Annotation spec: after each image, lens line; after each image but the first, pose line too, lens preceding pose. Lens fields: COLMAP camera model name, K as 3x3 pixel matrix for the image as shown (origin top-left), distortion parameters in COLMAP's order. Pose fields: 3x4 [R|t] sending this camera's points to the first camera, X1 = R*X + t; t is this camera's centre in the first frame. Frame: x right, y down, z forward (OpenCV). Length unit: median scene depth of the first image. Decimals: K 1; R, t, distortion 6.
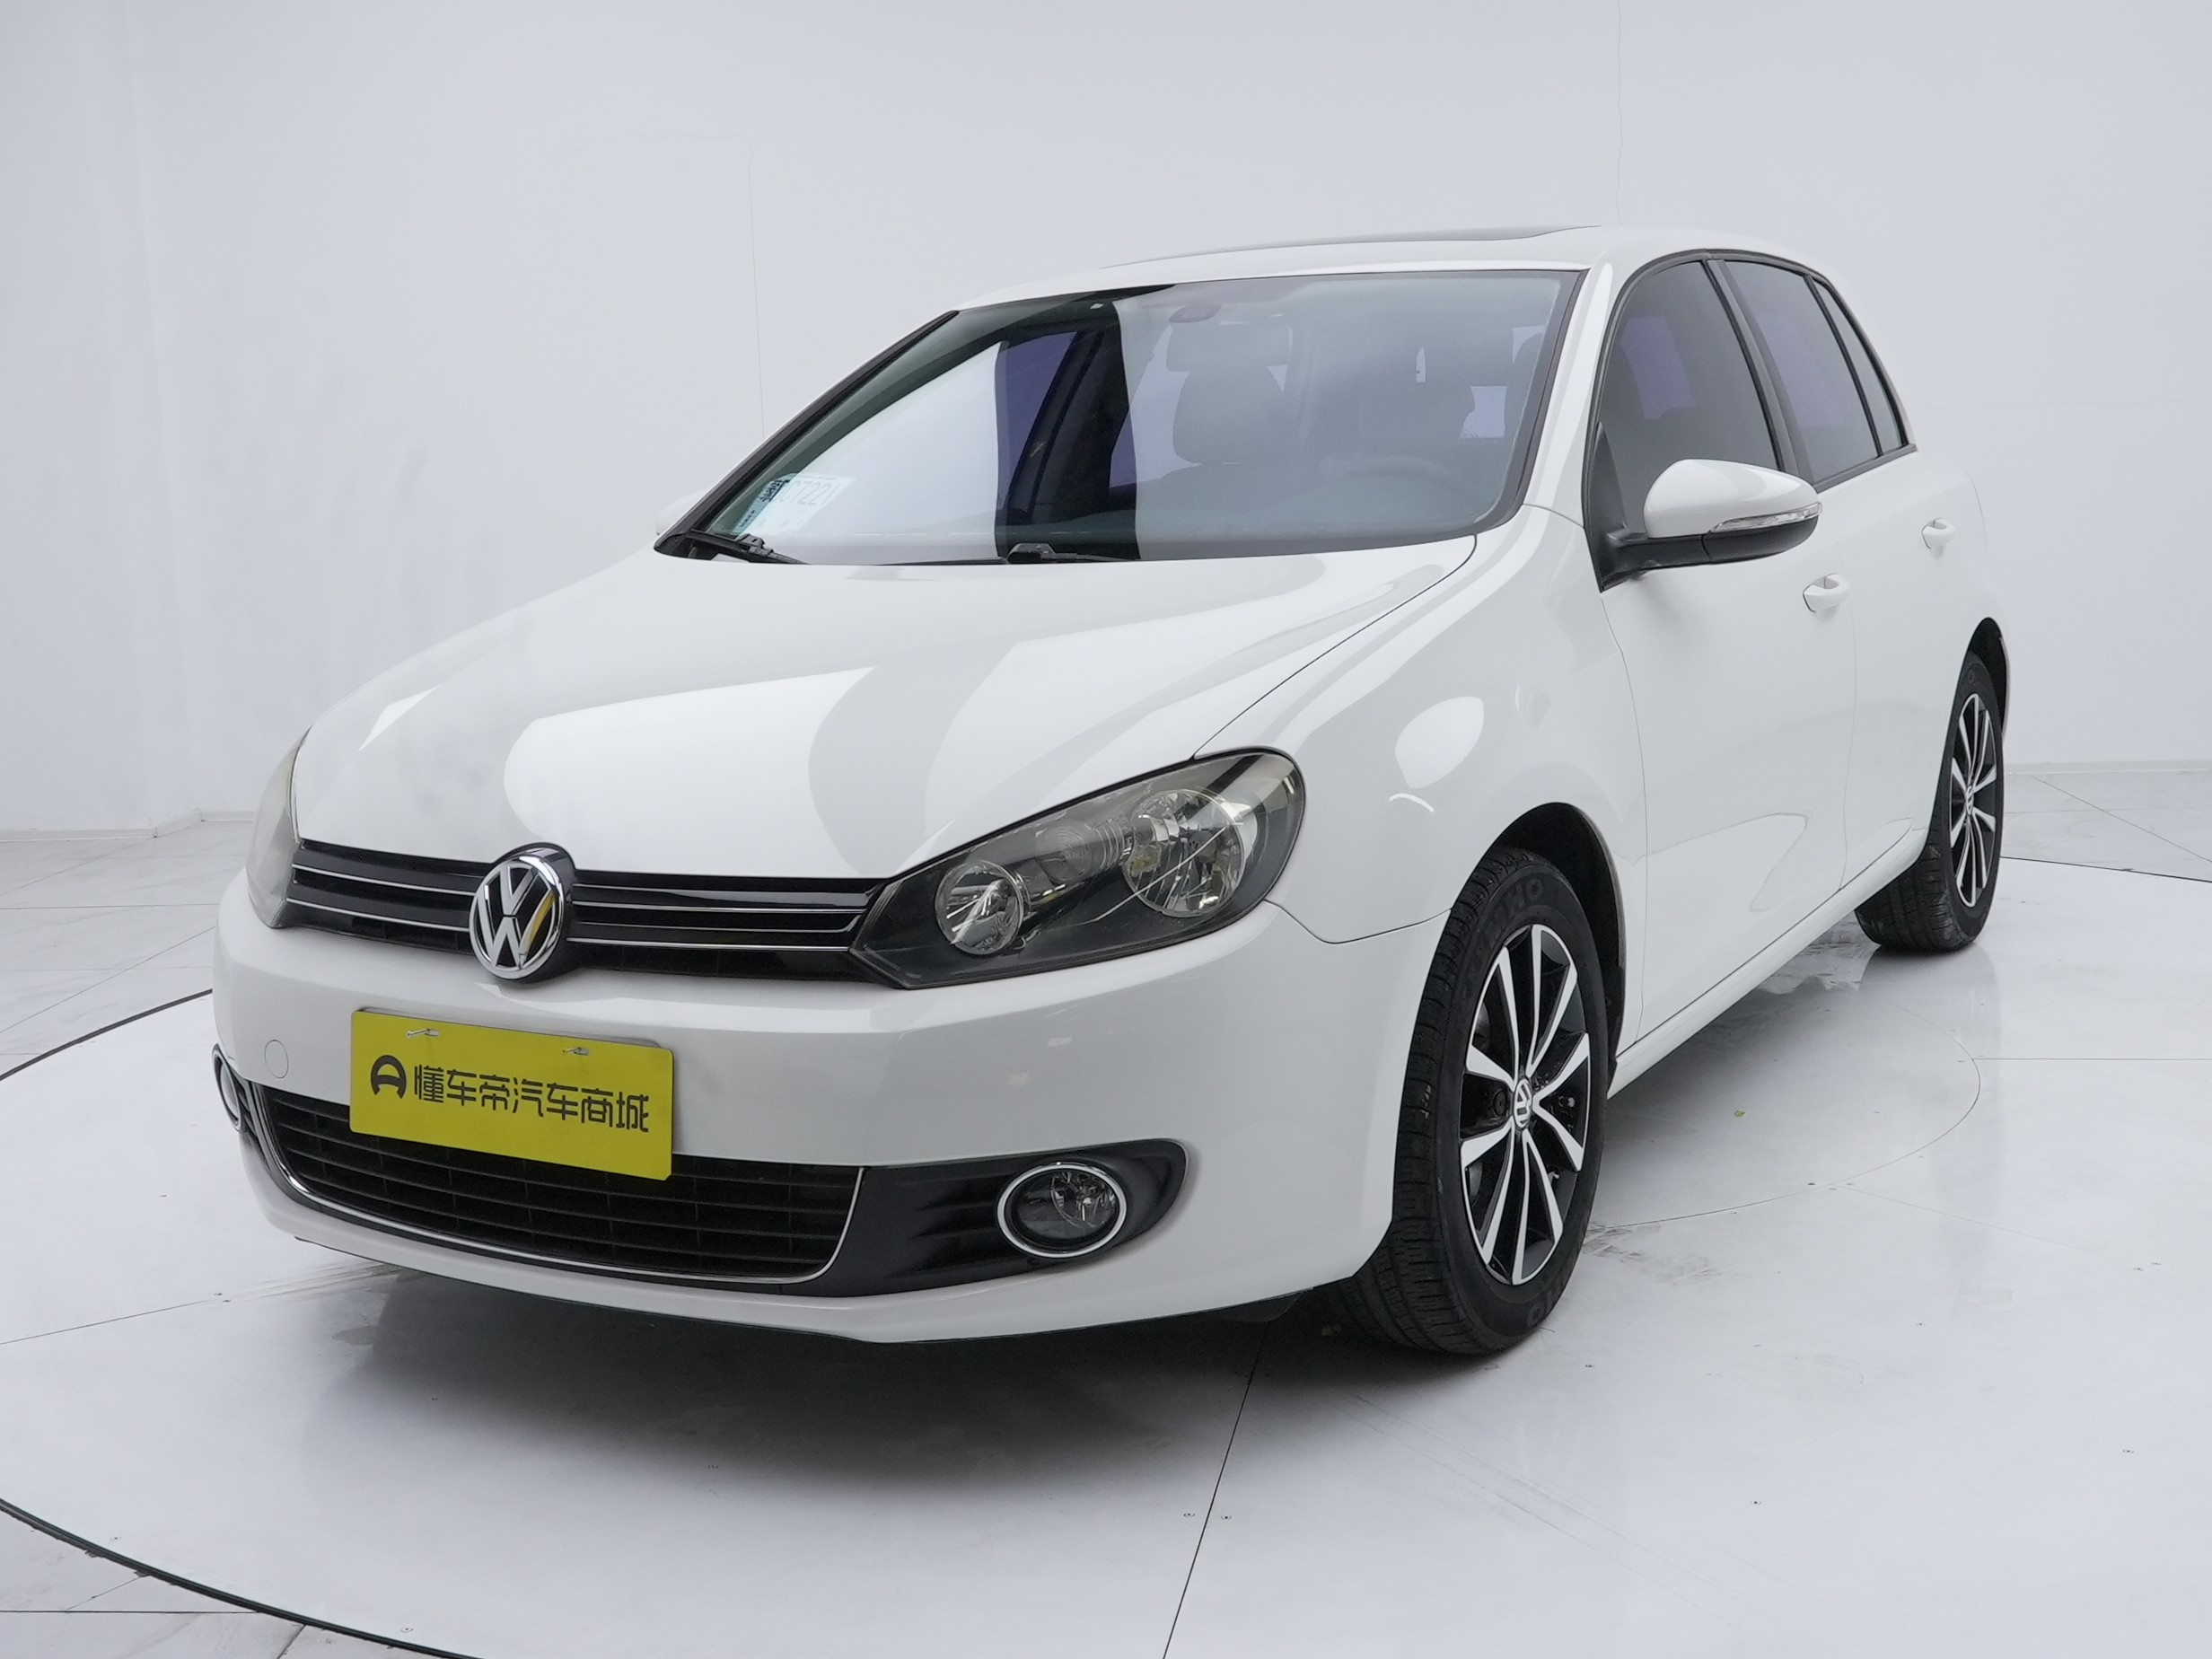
lens RADIAL K [[2322.5, 0, 1110.4], [0, 2322.5, 833.9], [0, 0, 1]] dist [-0.085332, 0.000000]
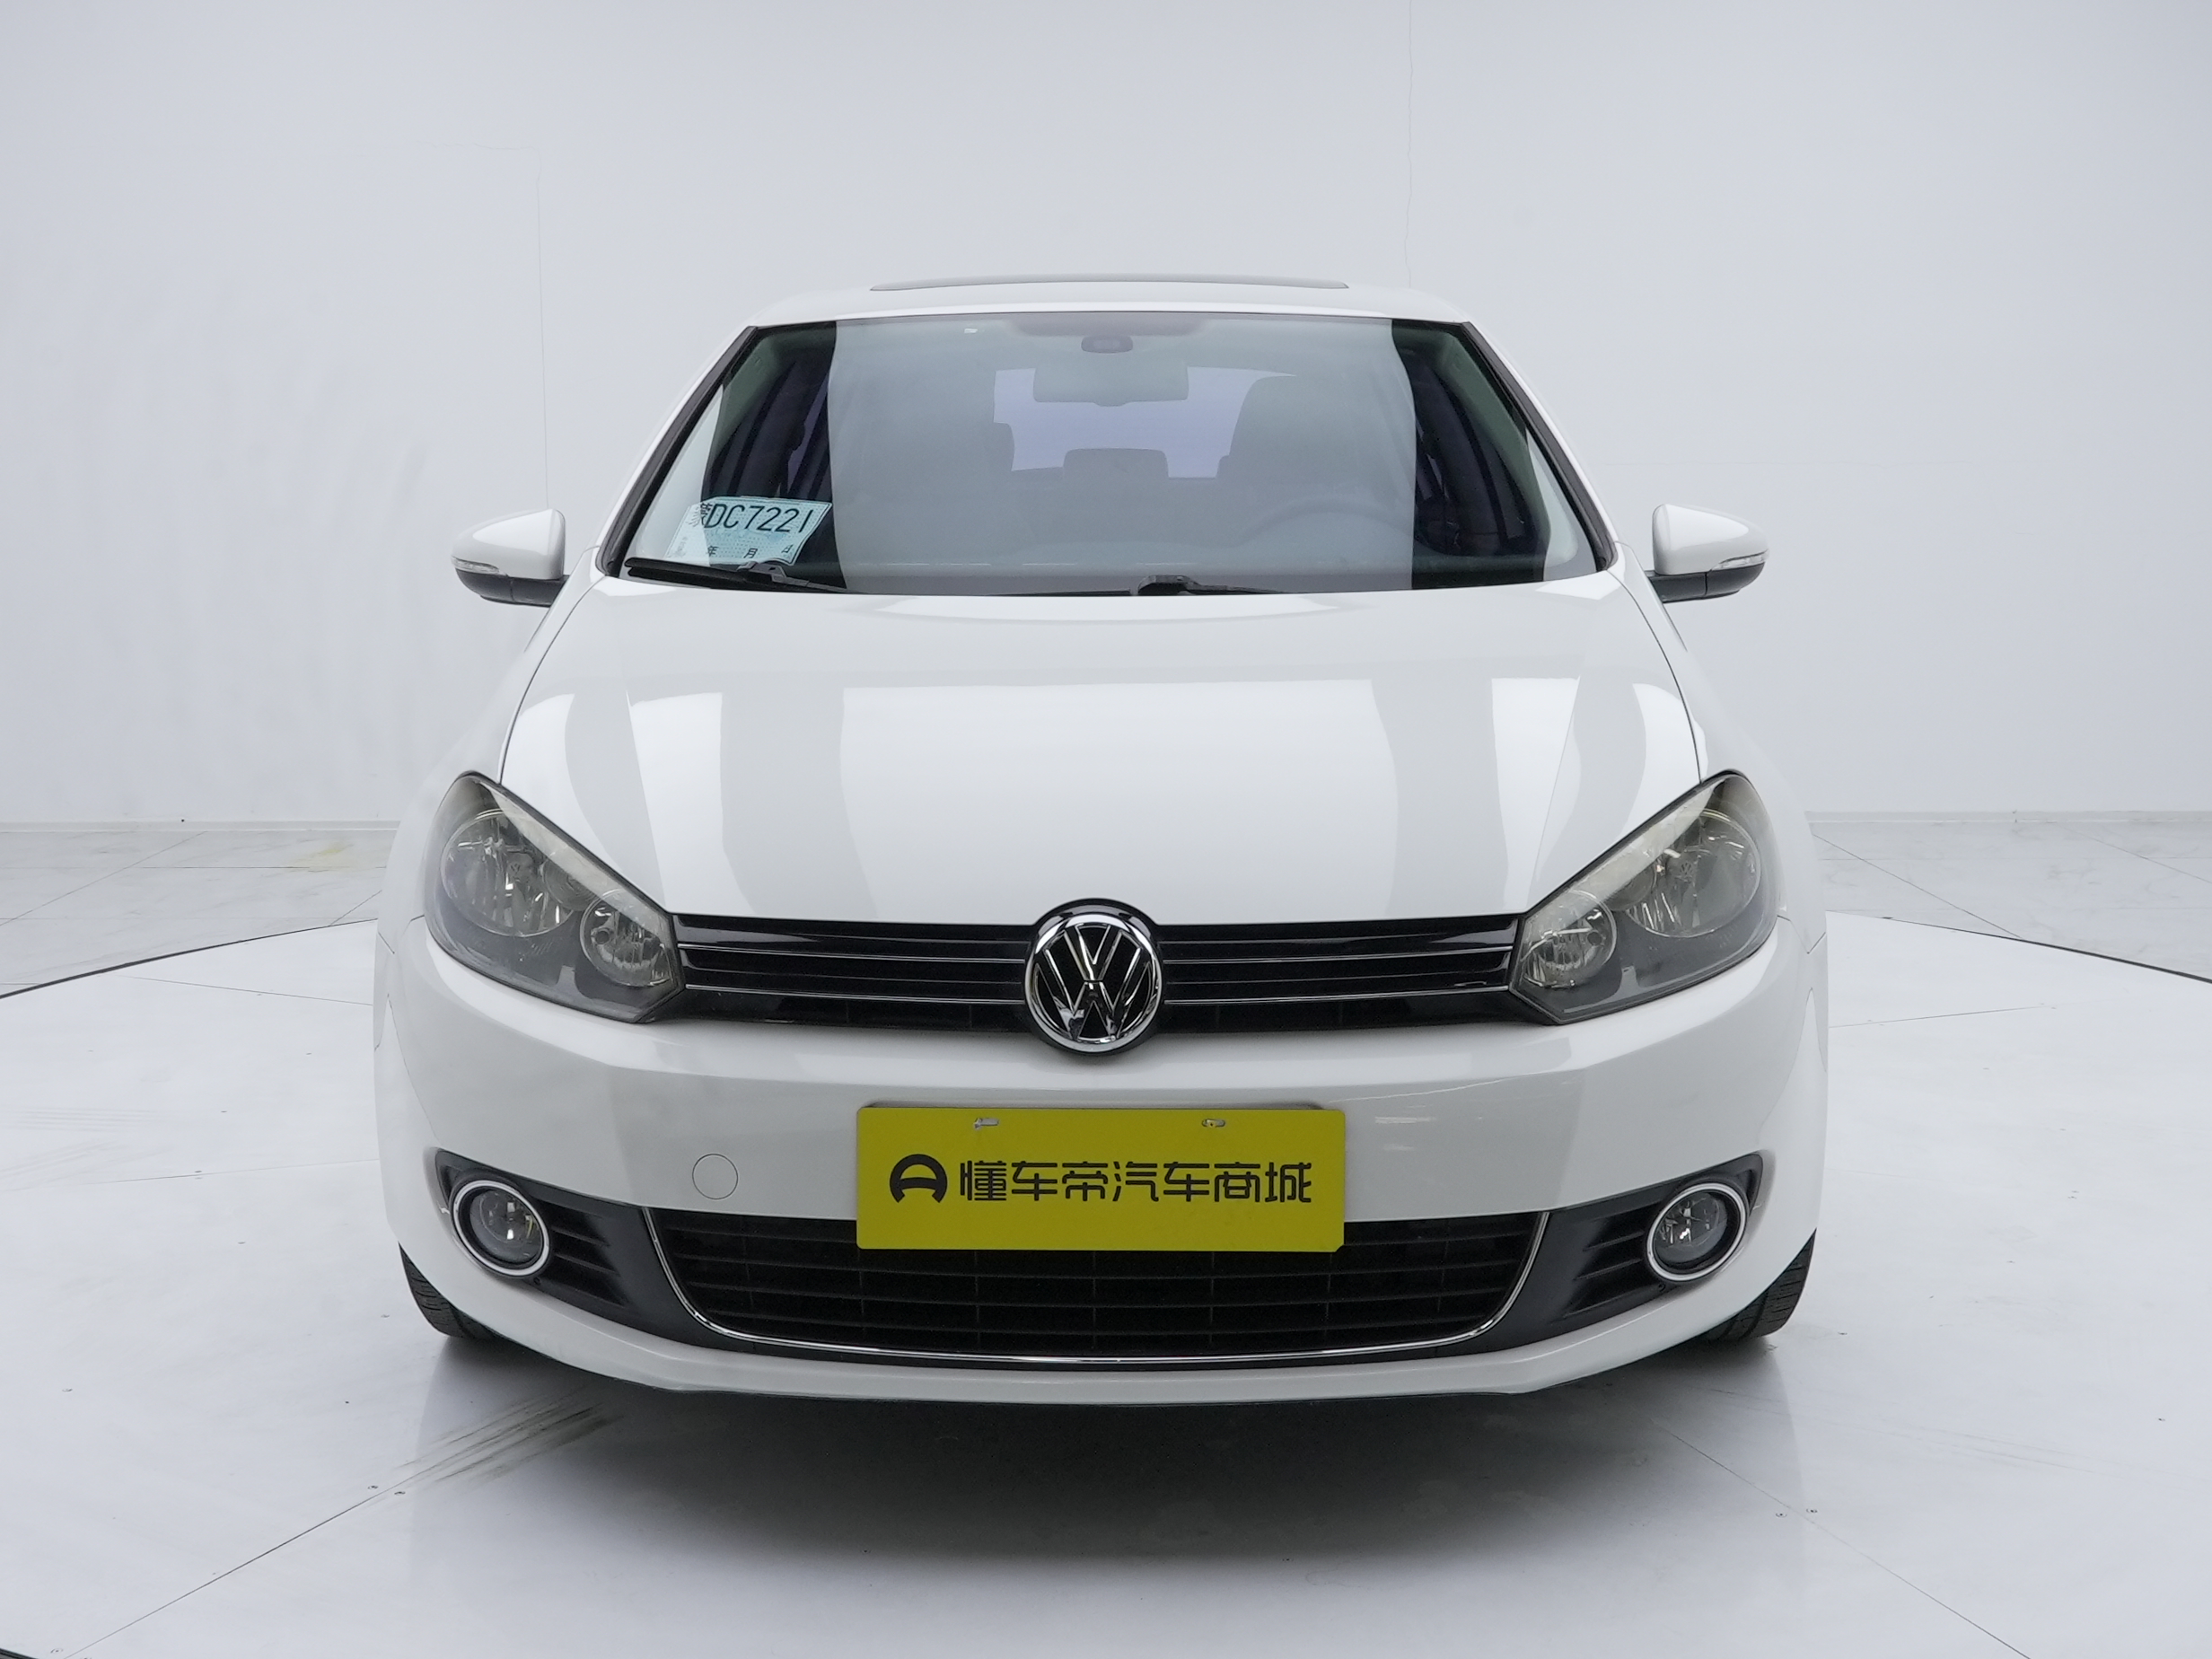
lens RADIAL K [[2322.5, 0, 1109.3], [0, 2322.5, 845.7], [0, 0, 1]] dist [-0.085332, 0.000000]
pose [[0.879262, -0.034208, 0.475109, -0.683450], [0.040161, 0.999190, -0.002383, -0.013179], [-0.474643, 0.021176, 0.879924, 0.219352]]
